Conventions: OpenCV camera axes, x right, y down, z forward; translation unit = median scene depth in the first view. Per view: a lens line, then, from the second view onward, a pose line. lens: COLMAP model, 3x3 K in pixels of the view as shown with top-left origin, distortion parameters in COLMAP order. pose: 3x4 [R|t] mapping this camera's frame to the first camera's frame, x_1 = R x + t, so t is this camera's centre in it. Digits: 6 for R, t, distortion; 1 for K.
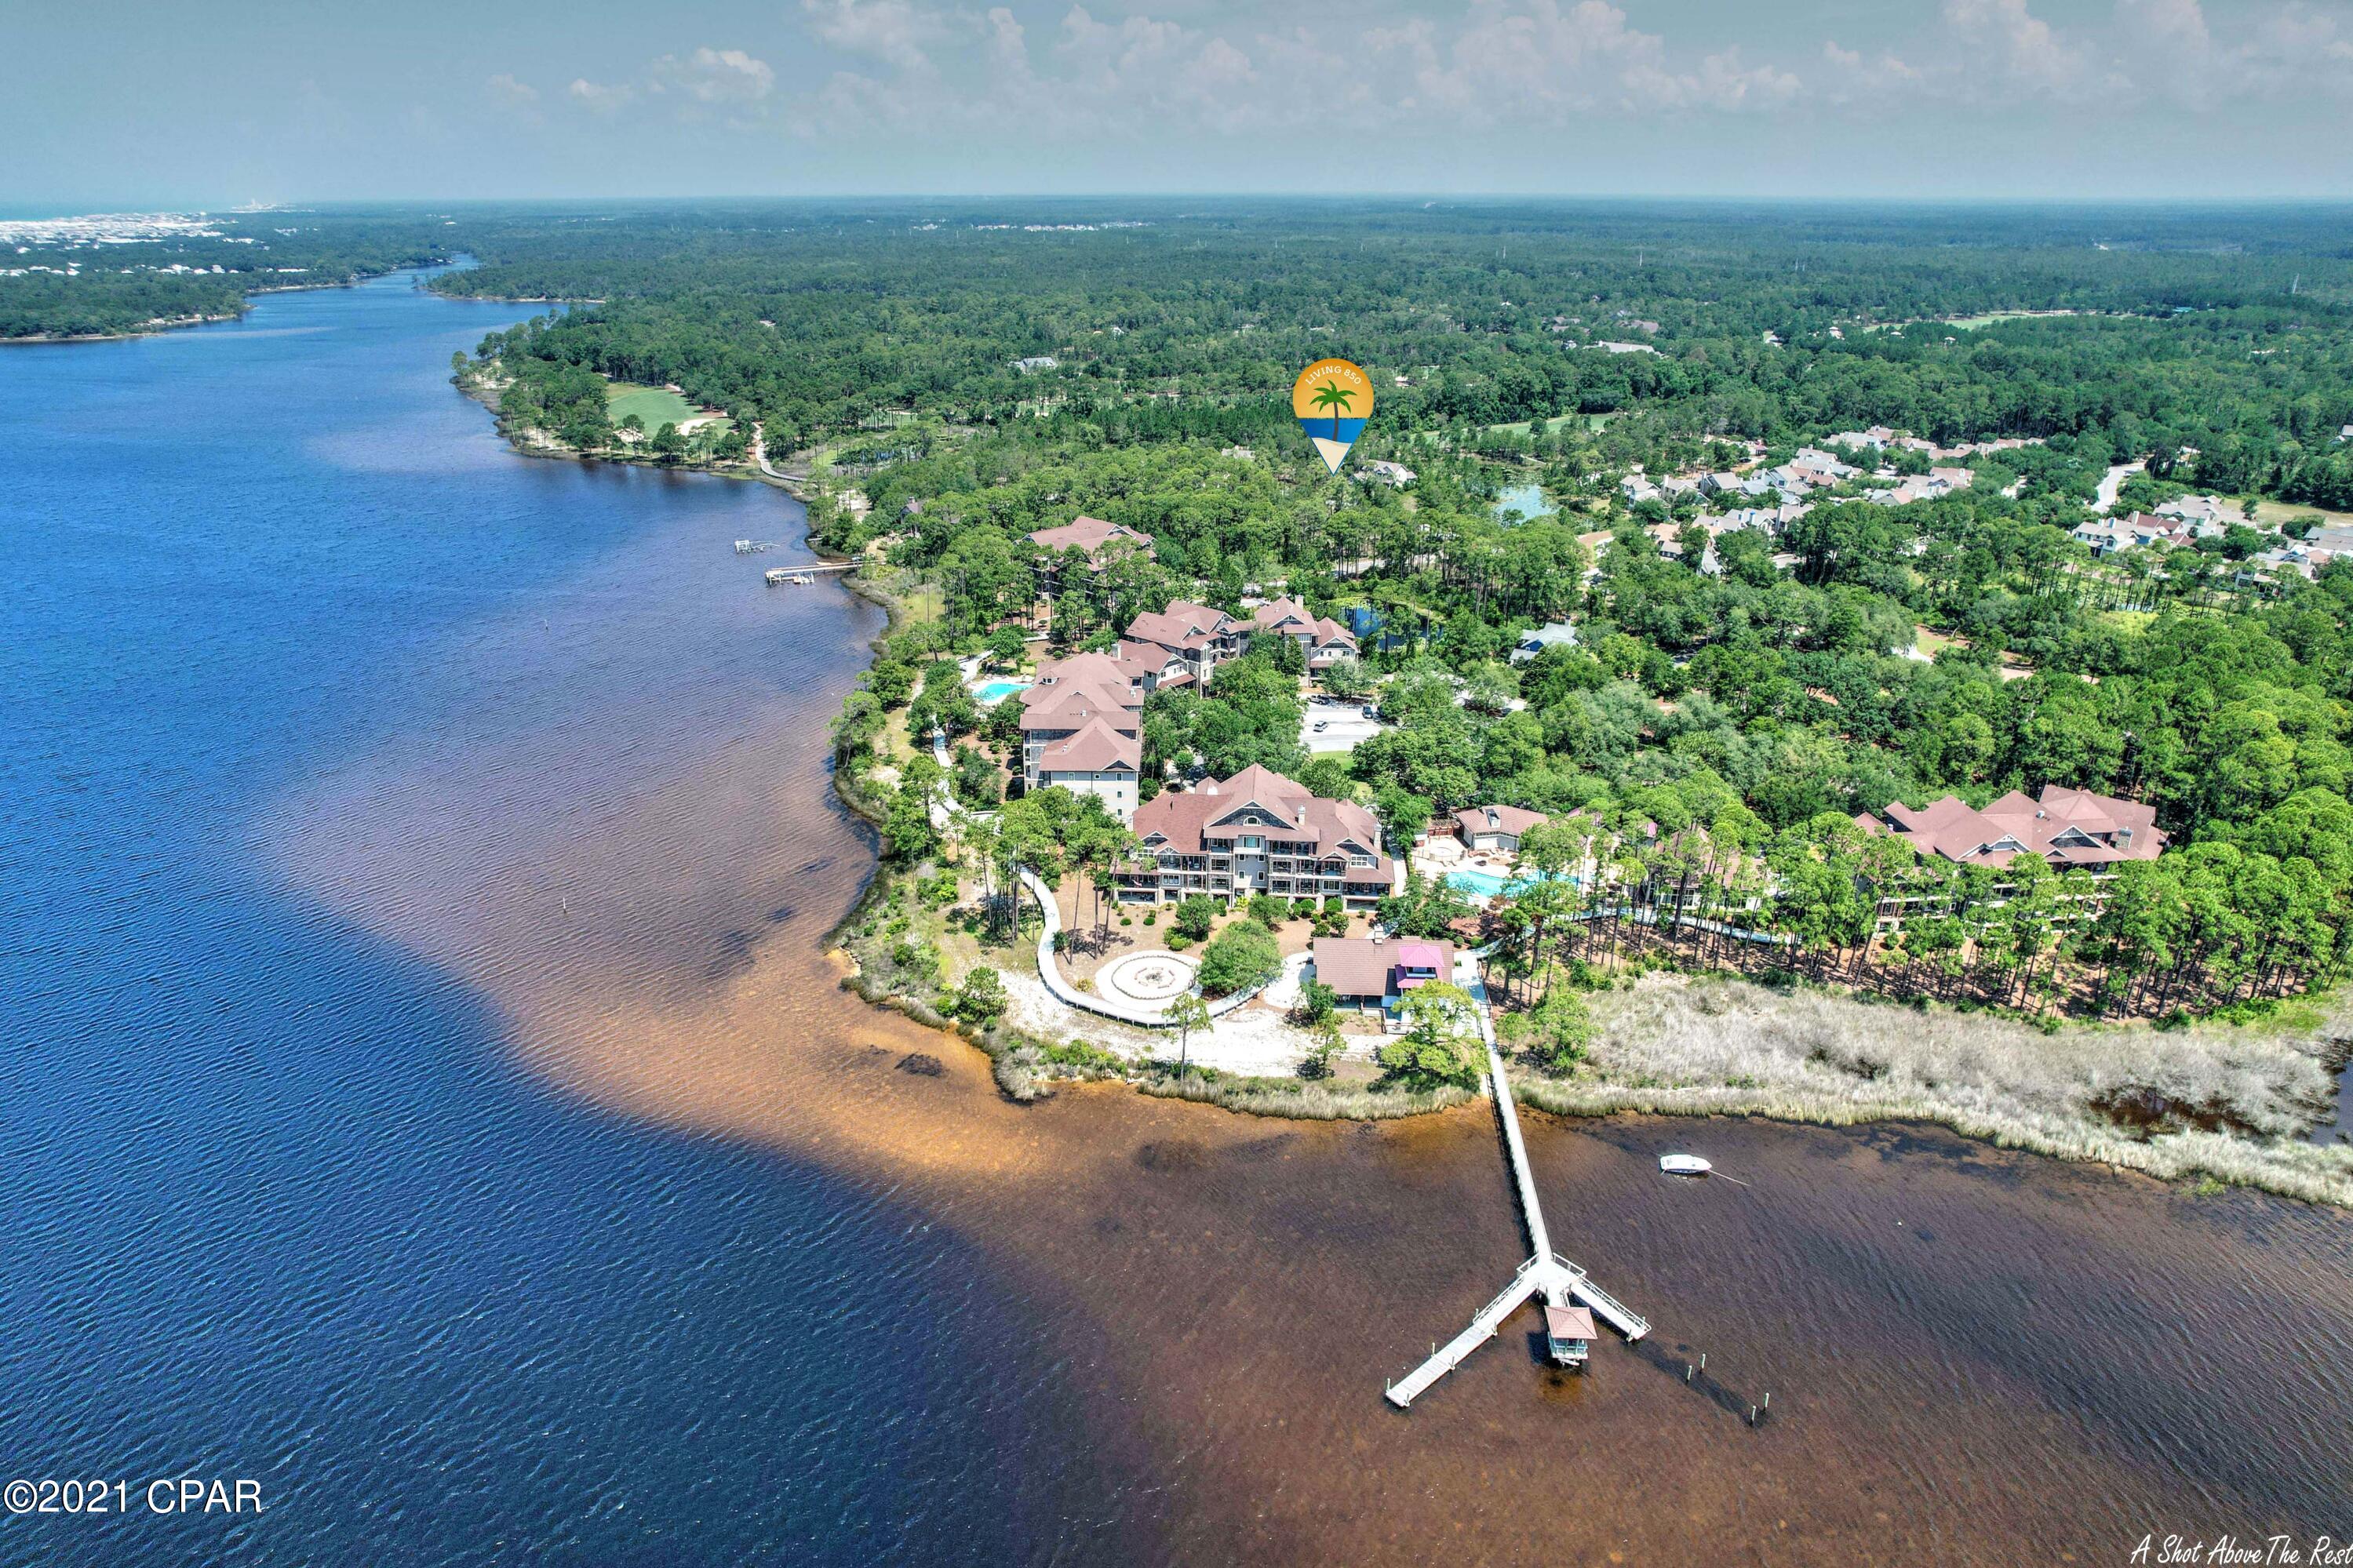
lens RADIAL K [[1528.0, 0, 1166.5], [0, 1528.0, 790.2], [0, 0, 1]] dist [-0.069686, 0.068639]
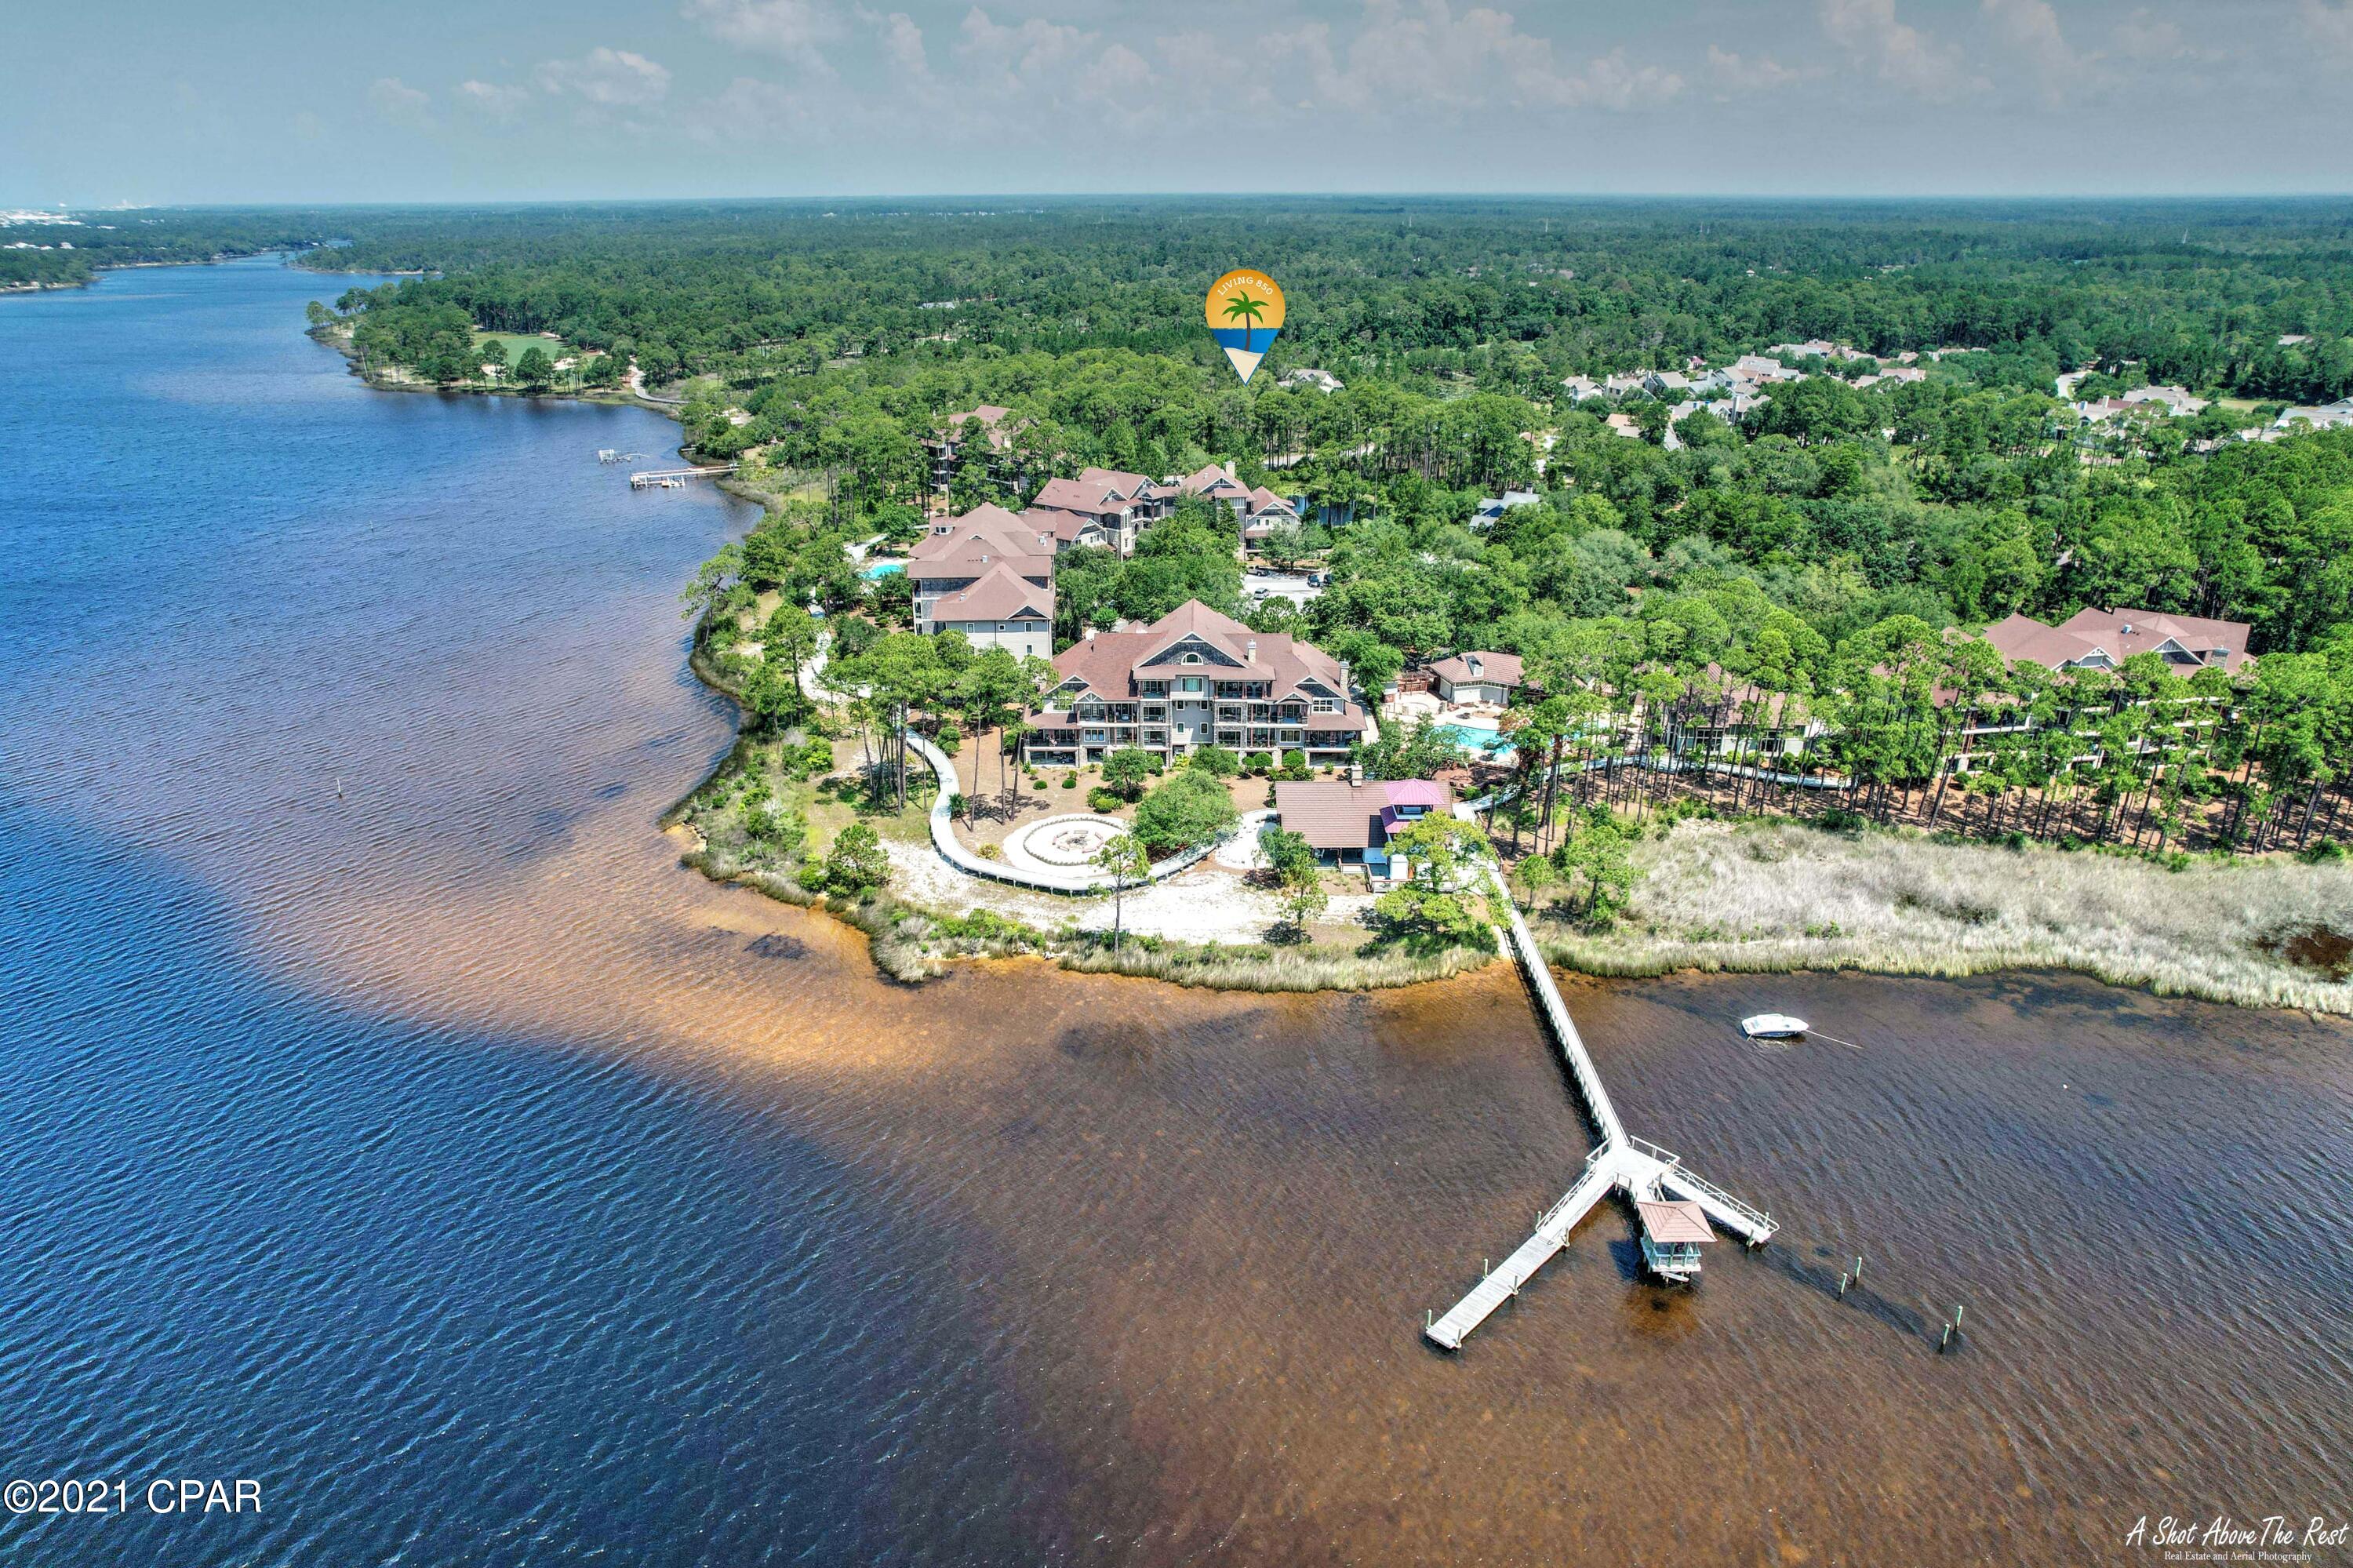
lens RADIAL K [[1512.9, 0, 1167.1], [0, 1512.9, 785.8], [0, 0, 1]] dist [-0.071990, 0.074769]
pose [[0.998143, -0.025534, 0.055307, -0.003619], [0.025622, 0.999671, -0.000876, 0.087712], [-0.055267, 0.002292, 0.998469, 0.191126]]
